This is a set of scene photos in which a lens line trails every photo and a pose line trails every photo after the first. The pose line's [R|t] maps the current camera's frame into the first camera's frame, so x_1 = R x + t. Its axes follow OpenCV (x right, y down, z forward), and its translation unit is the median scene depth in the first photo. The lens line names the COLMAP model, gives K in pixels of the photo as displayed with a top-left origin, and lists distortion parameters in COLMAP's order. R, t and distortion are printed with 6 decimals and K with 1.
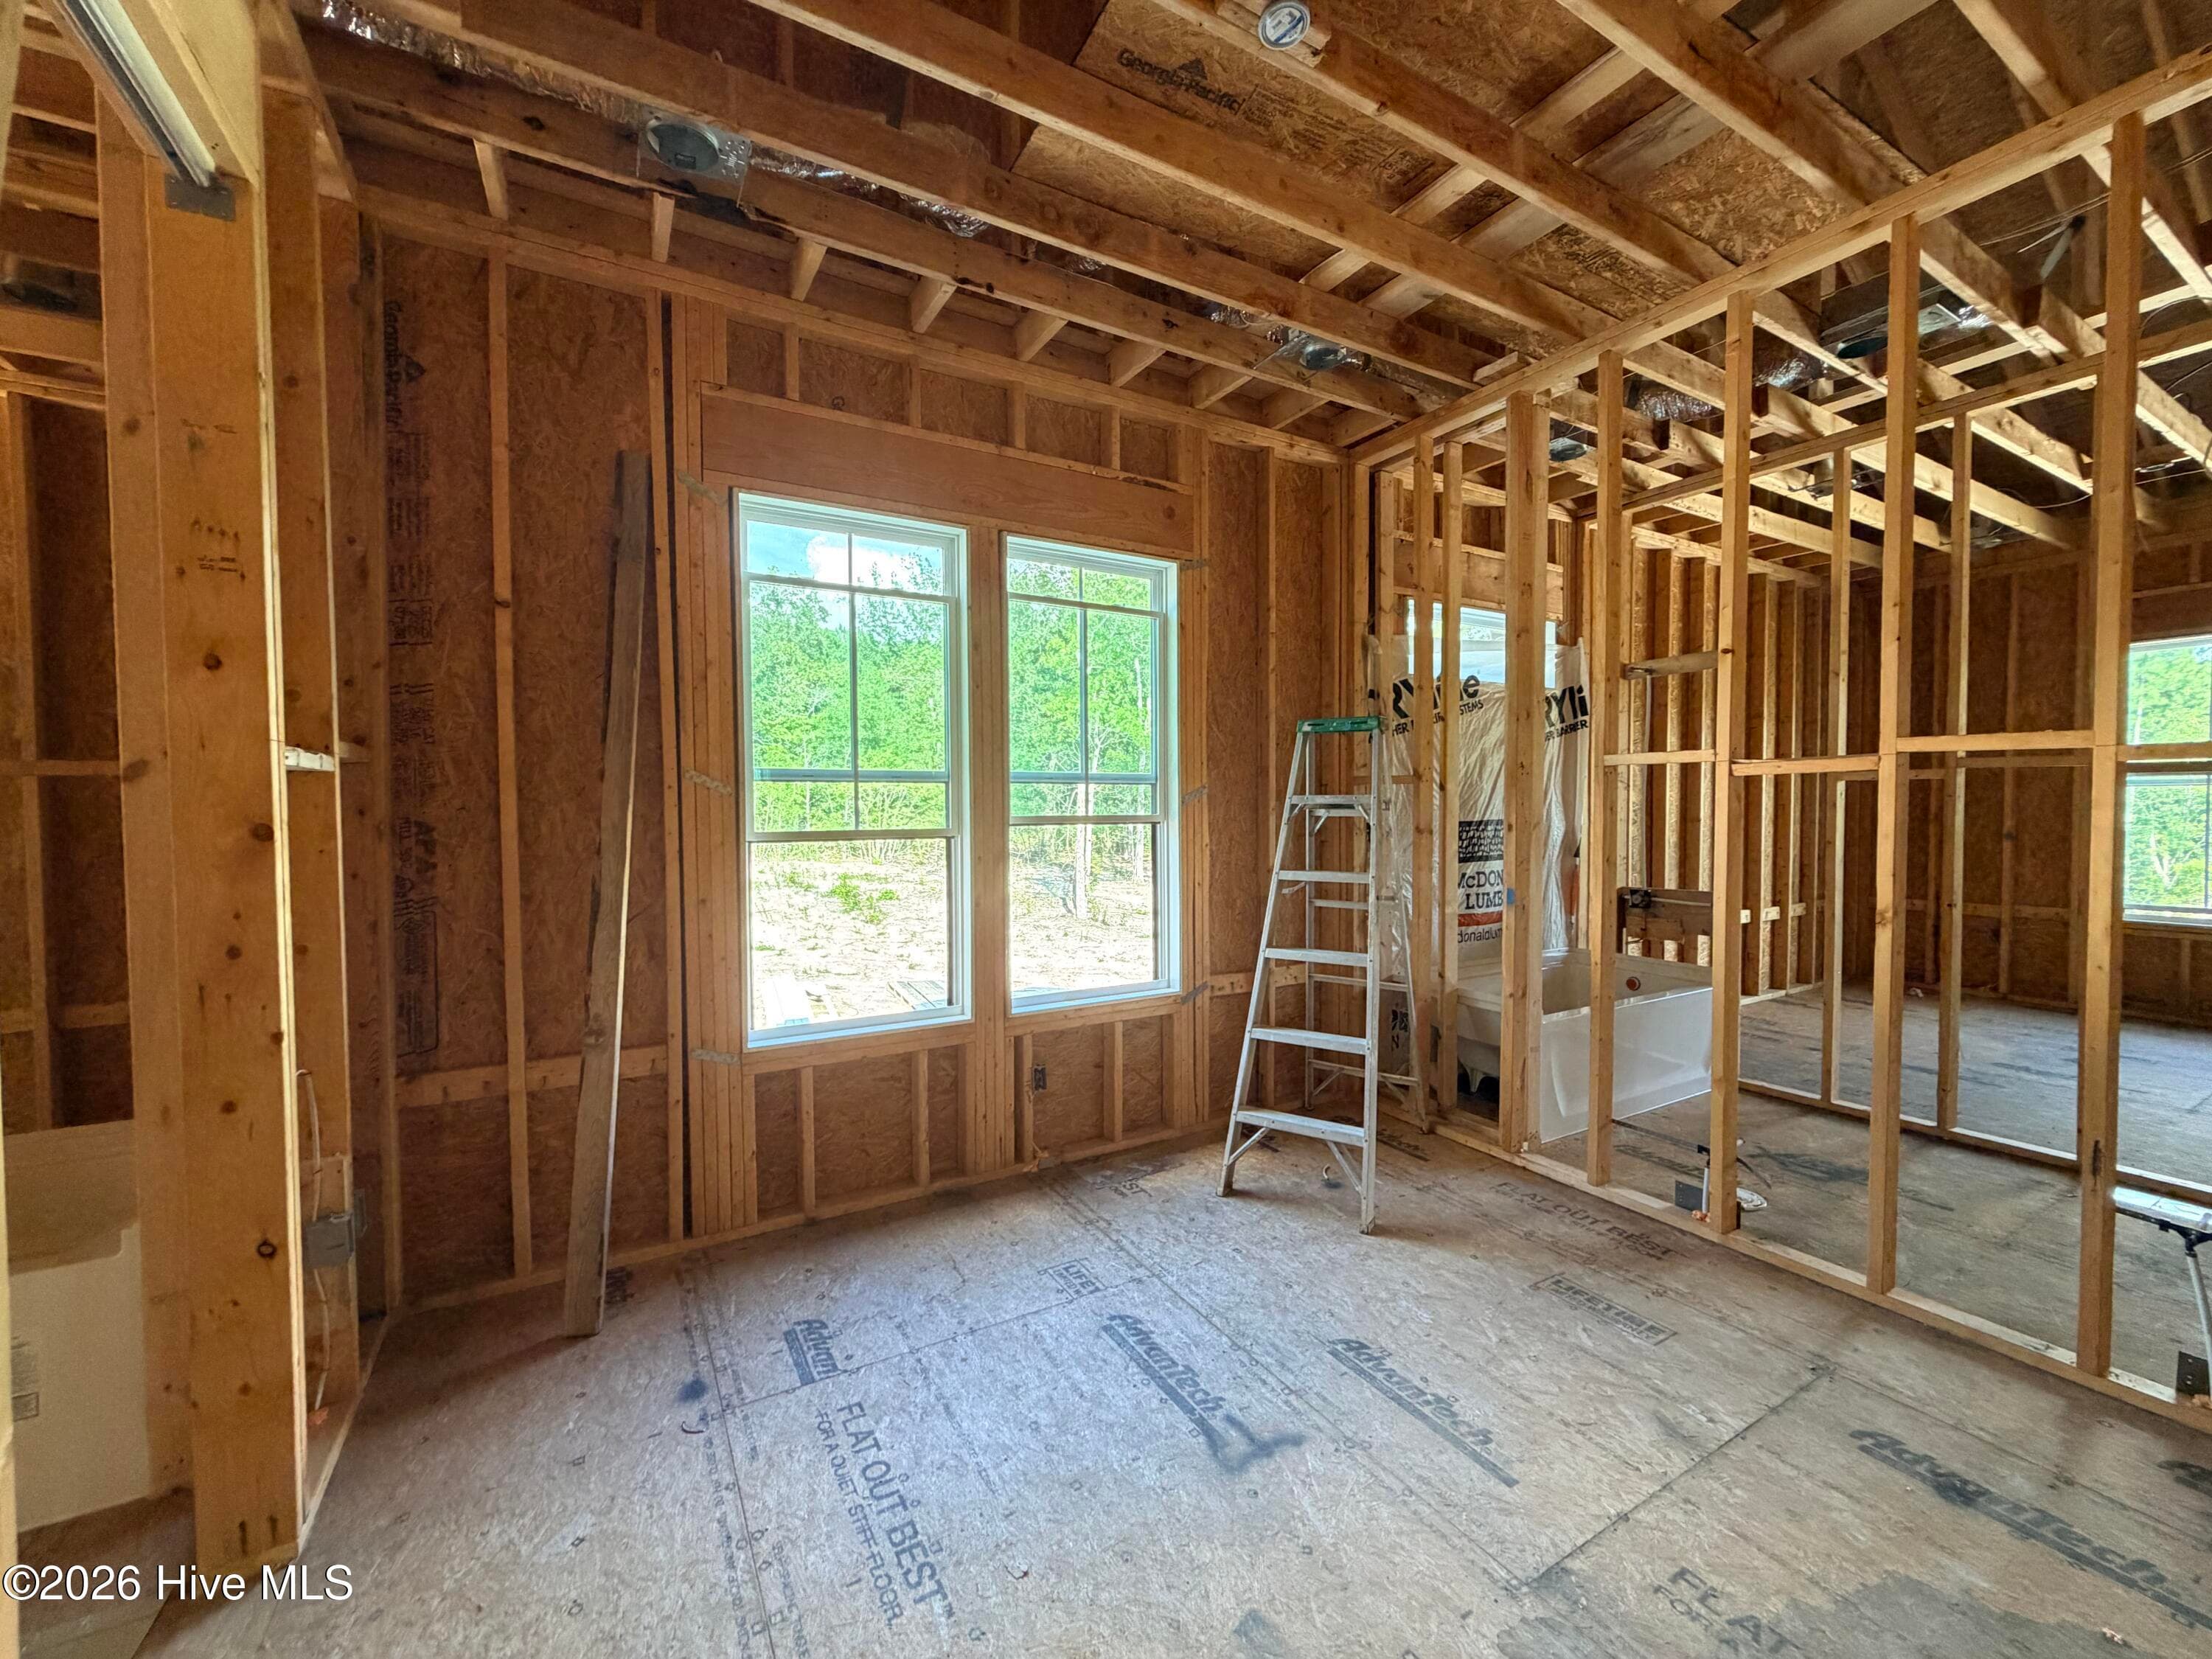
lens RADIAL K [[885.1, 0, 1102.2], [0, 885.1, 832.6], [0, 0, 1]] dist [0.000919, 0.000150]
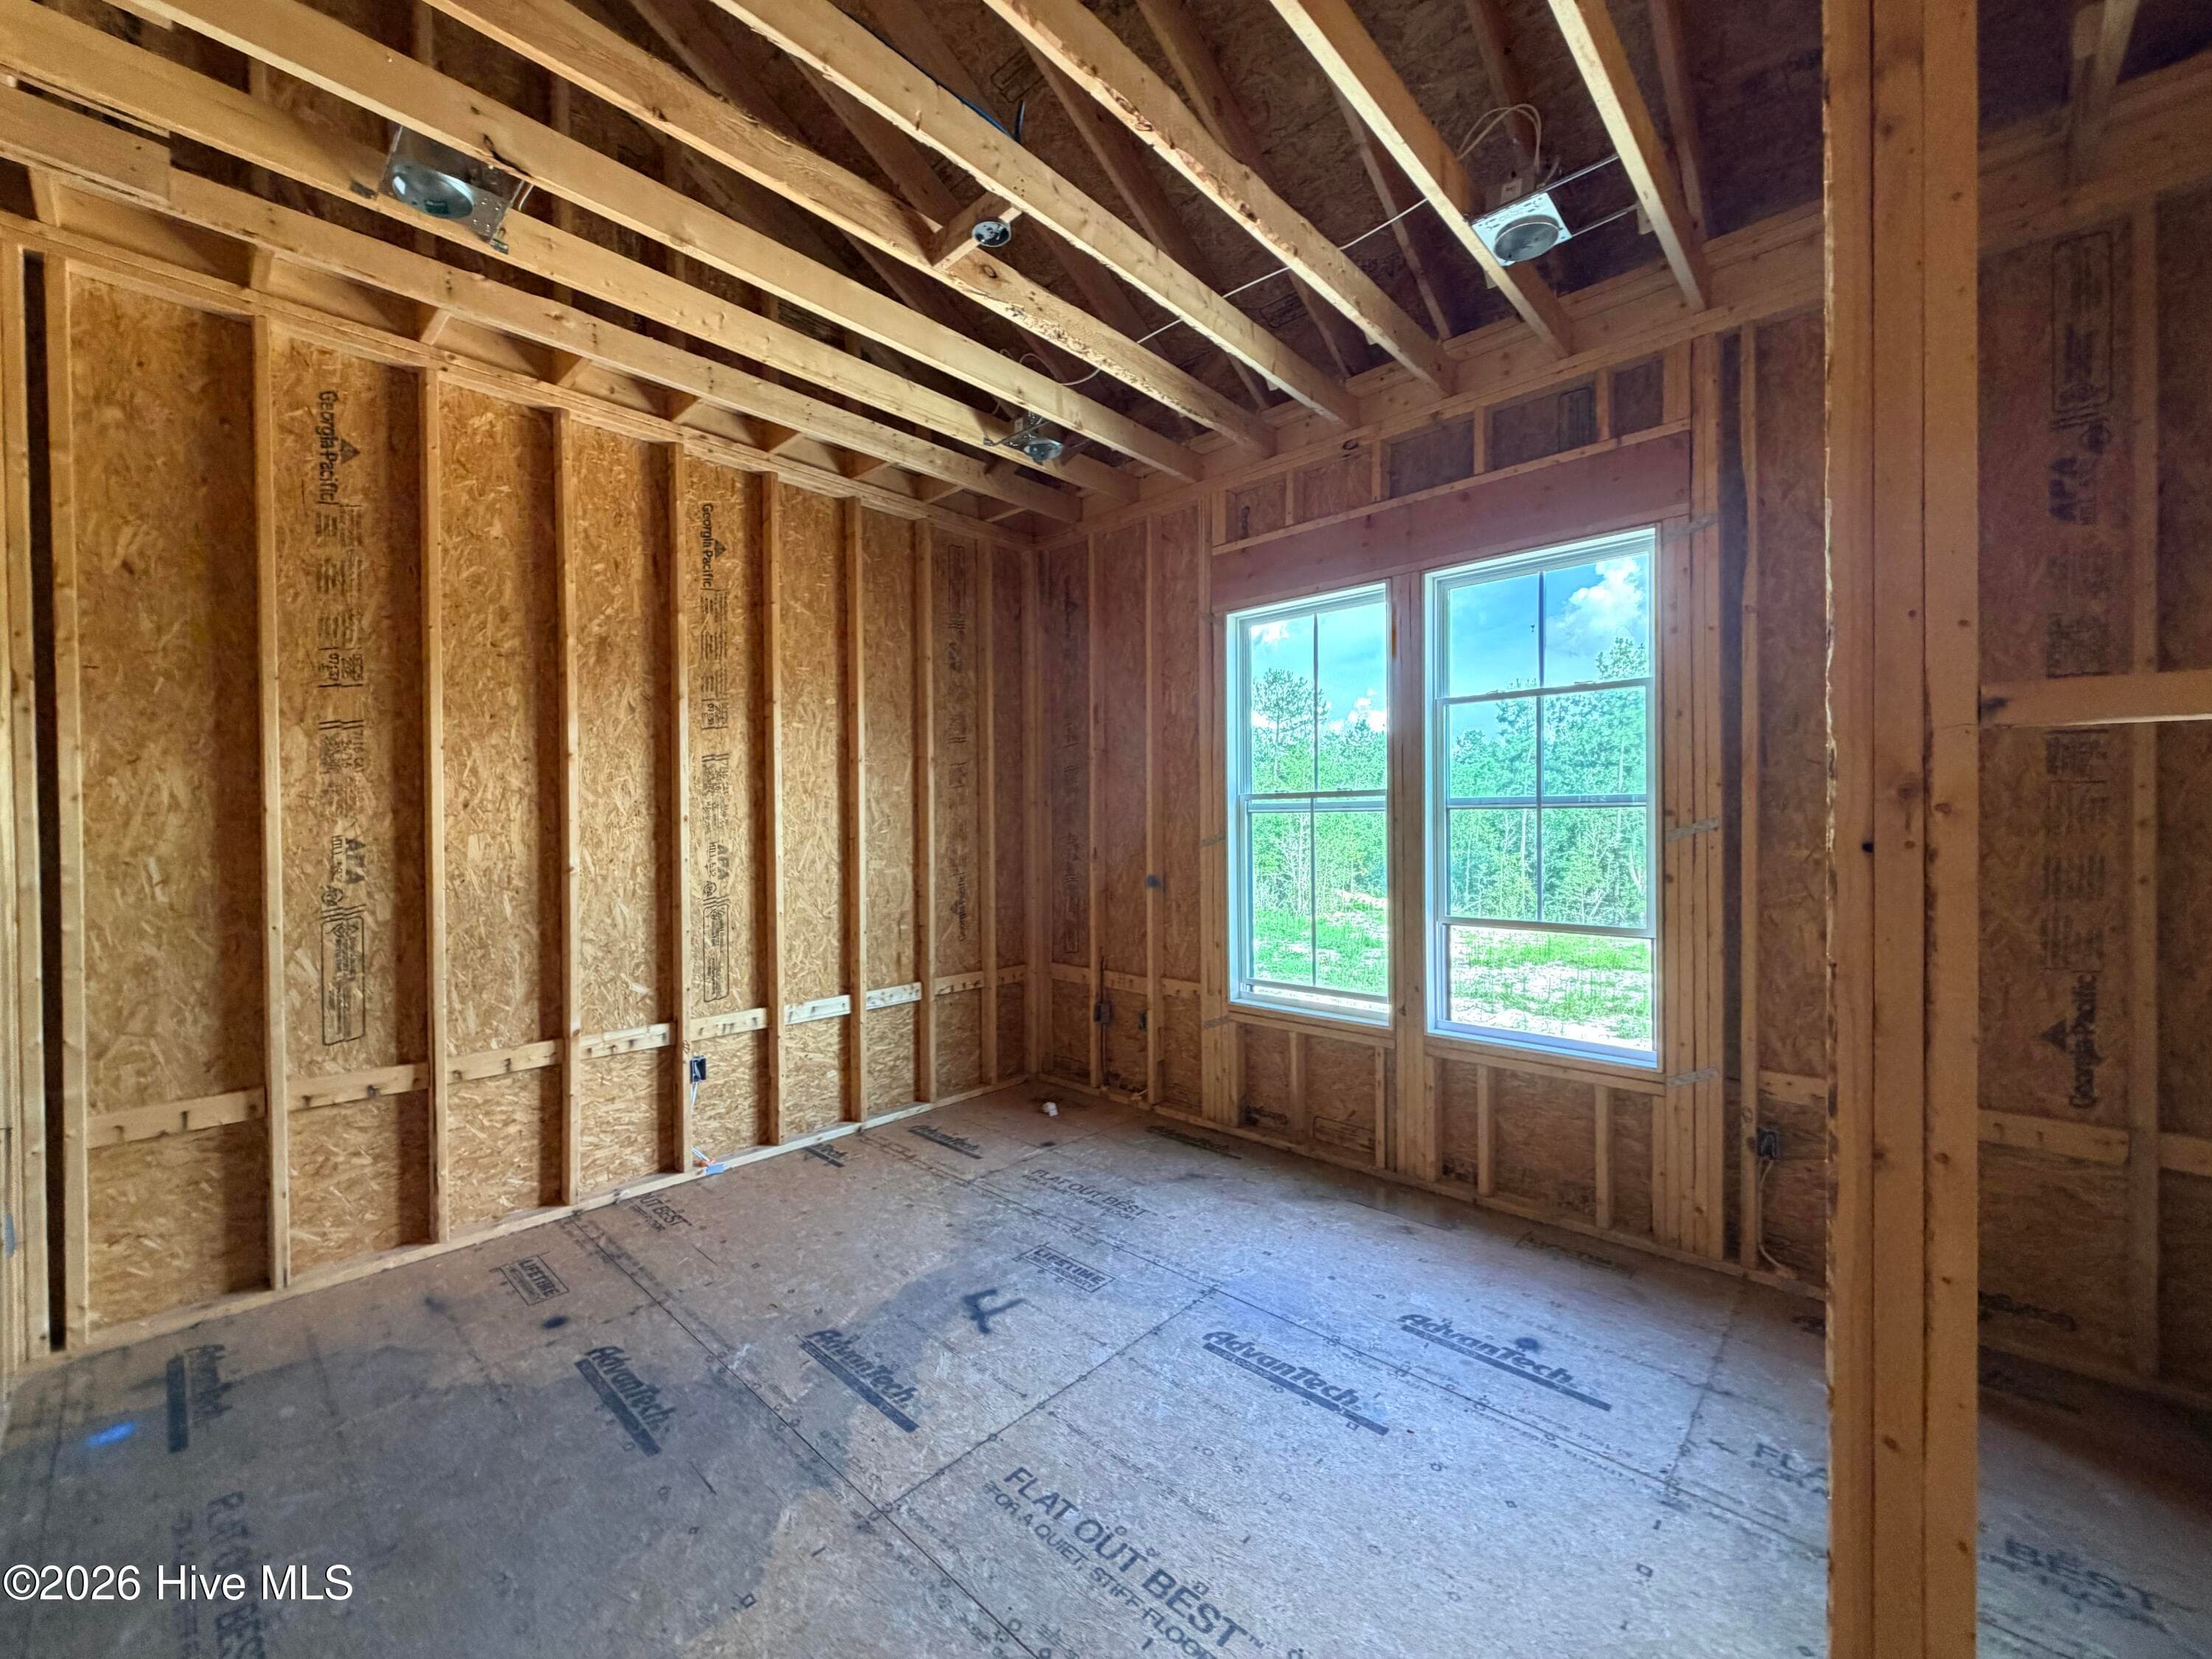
lens RADIAL K [[885.1, 0, 1102.2], [0, 885.1, 832.6], [0, 0, 1]] dist [0.000919, 0.000150]
pose [[0.294471, 0.006987, -0.955635, 0.784408], [-0.025520, 0.999674, -0.000555, -0.018201], [0.955320, 0.024551, 0.294554, 0.333028]]
